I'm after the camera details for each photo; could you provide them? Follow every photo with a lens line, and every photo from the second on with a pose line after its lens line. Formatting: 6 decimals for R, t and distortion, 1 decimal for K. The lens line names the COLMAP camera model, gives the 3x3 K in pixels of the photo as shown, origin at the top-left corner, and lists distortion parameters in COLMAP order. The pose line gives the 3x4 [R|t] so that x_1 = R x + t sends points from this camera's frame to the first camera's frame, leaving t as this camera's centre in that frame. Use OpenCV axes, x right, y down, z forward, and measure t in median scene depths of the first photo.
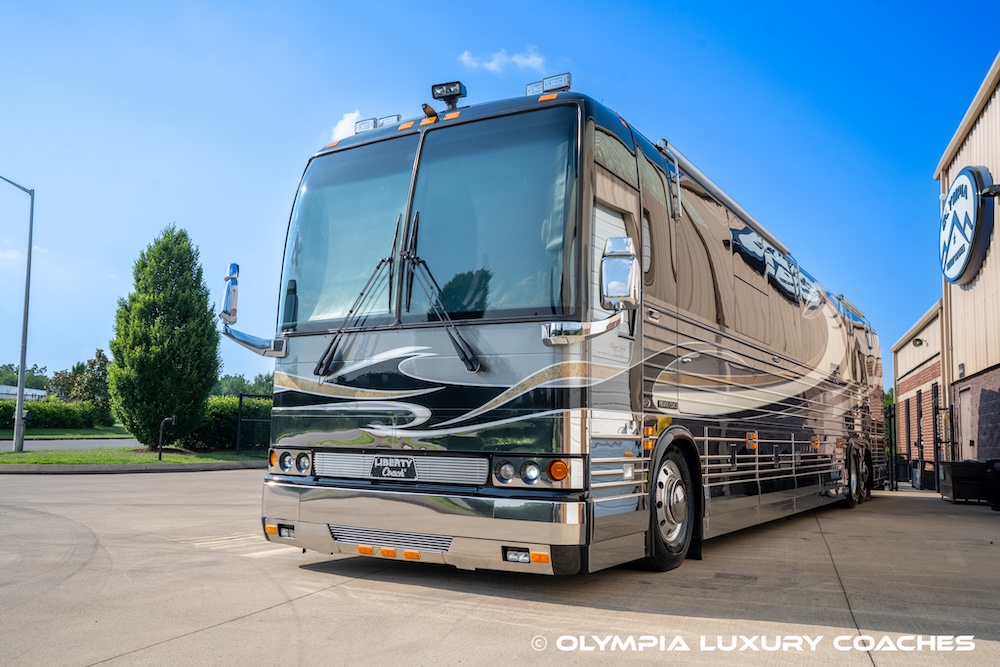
lens RADIAL K [[859.1, 0, 500.0], [0, 859.1, 333.5], [0, 0, 1]] dist [0.057646, 0.006645]
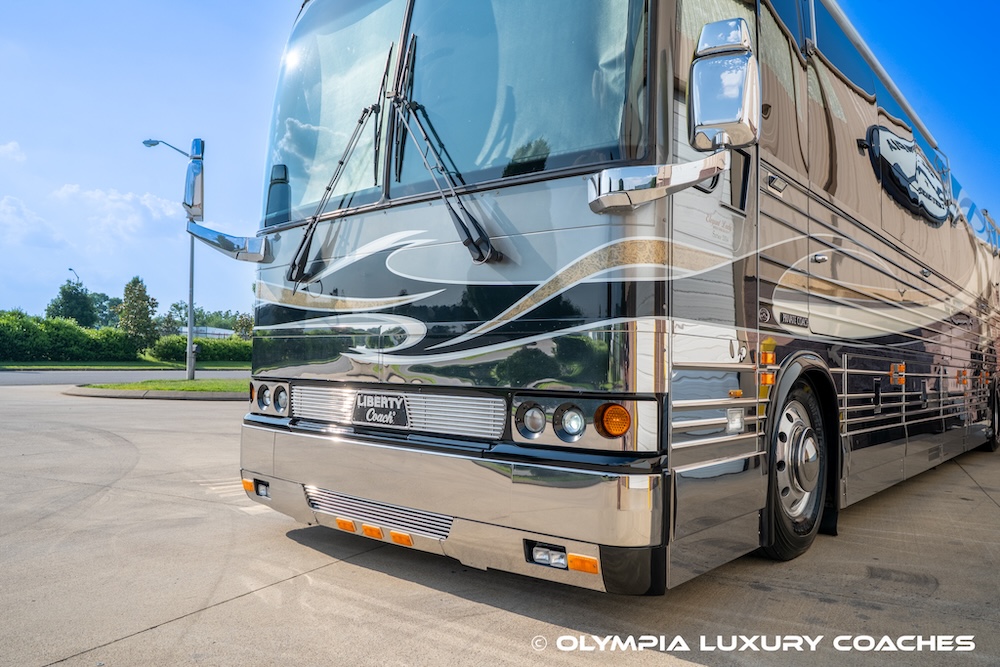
lens RADIAL K [[719.0, 0, 500.0], [0, 719.0, 333.5], [0, 0, 1]] dist [0.011326, 0.003719]
pose [[0.987647, -0.003712, -0.156653, 0.060890], [0.014145, 0.997750, 0.065540, 0.059176], [0.156057, -0.066947, 0.985477, 0.452942]]
